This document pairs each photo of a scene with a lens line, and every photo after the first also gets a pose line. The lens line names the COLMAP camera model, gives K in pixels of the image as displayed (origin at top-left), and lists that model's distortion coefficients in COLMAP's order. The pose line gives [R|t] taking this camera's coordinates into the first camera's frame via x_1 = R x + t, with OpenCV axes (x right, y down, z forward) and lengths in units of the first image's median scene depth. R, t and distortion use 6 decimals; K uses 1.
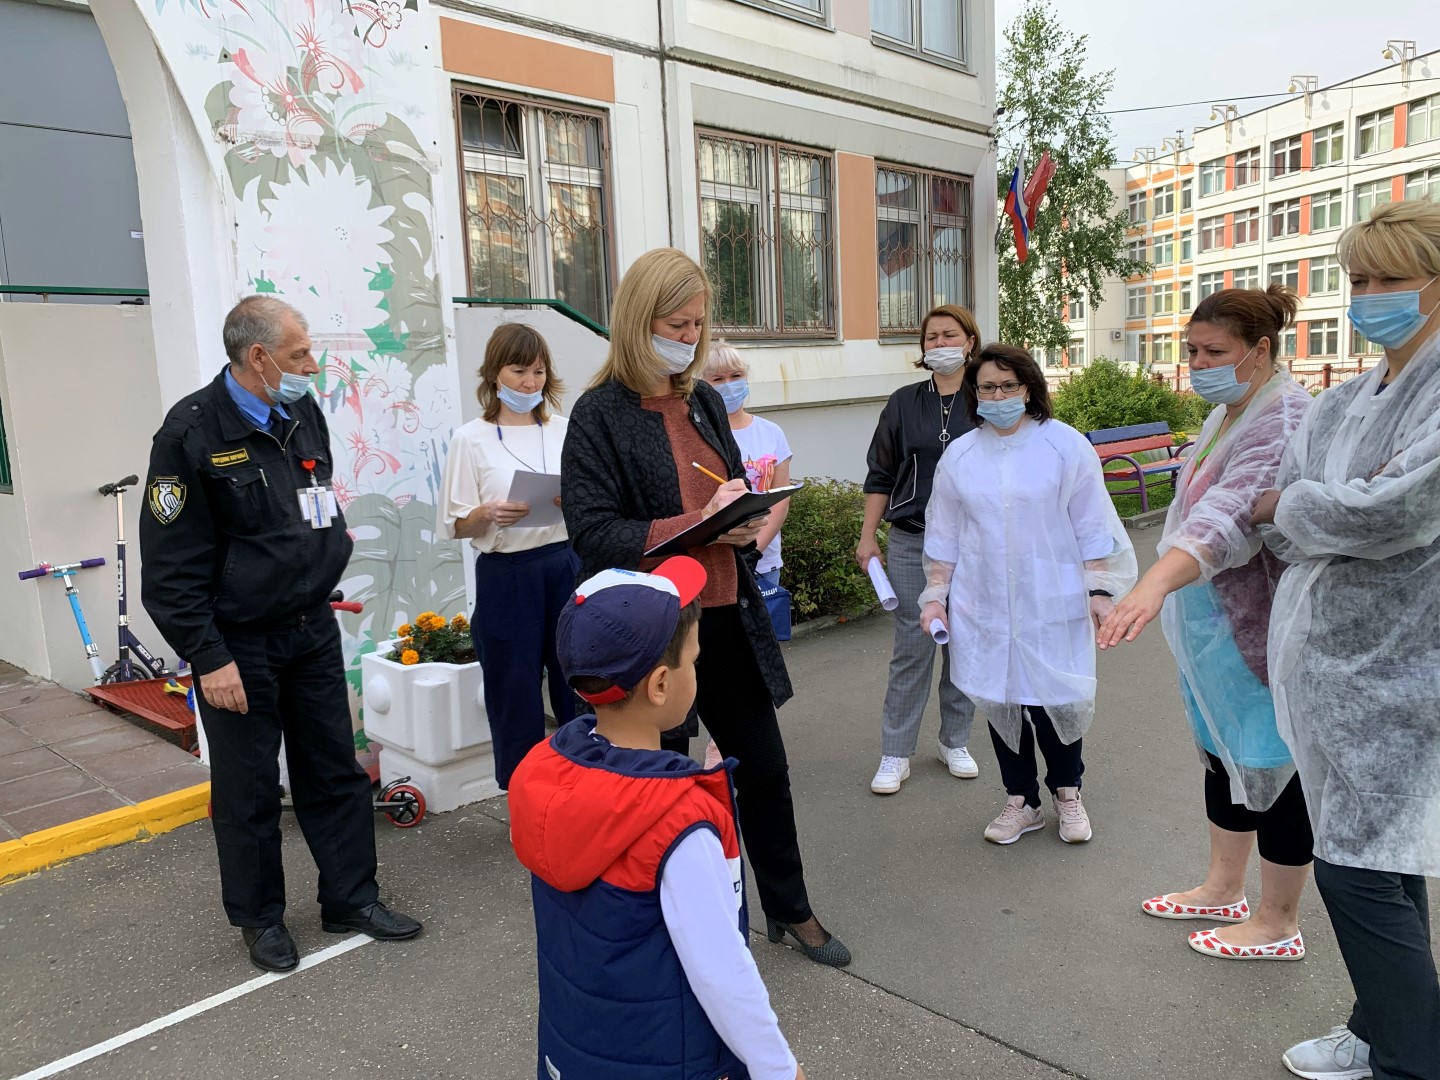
lens RADIAL K [[1119.7, 0, 702.9], [0, 1119.7, 531.7], [0, 0, 1]] dist [0.003348, -0.006690]
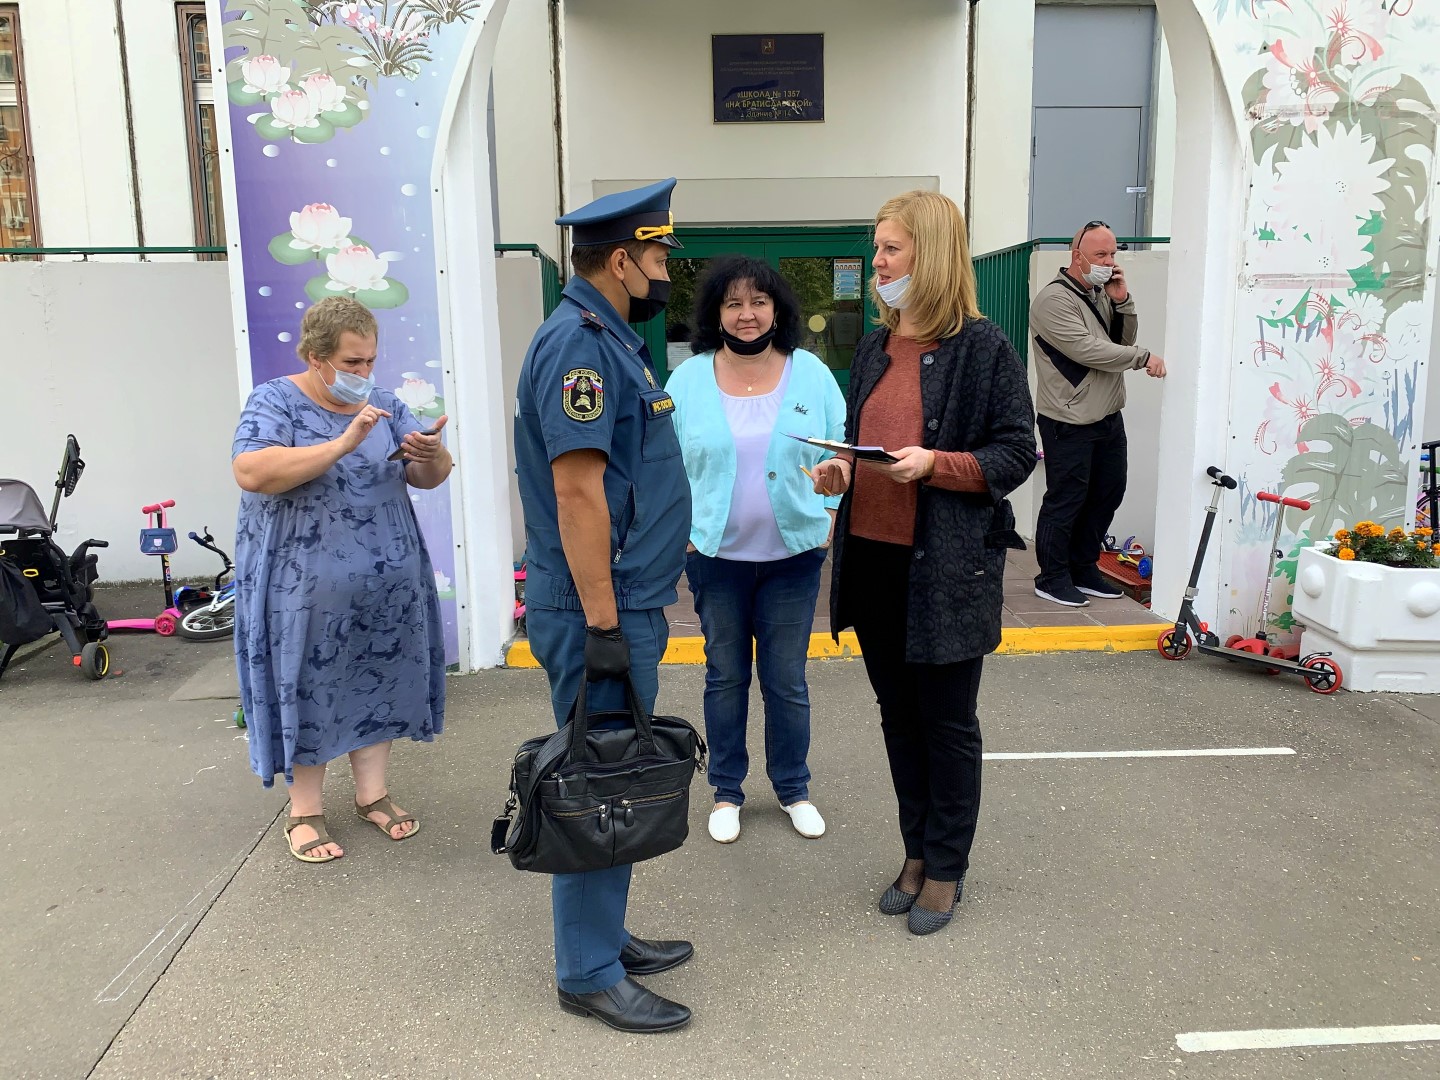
lens RADIAL K [[1119.7, 0, 702.9], [0, 1119.7, 531.7], [0, 0, 1]] dist [0.003348, -0.006690]
pose [[0.725989, 0.147048, -0.671801, 0.030367], [-0.112264, 0.989109, 0.095183, 0.051532], [0.678481, 0.006318, 0.734590, -0.299761]]
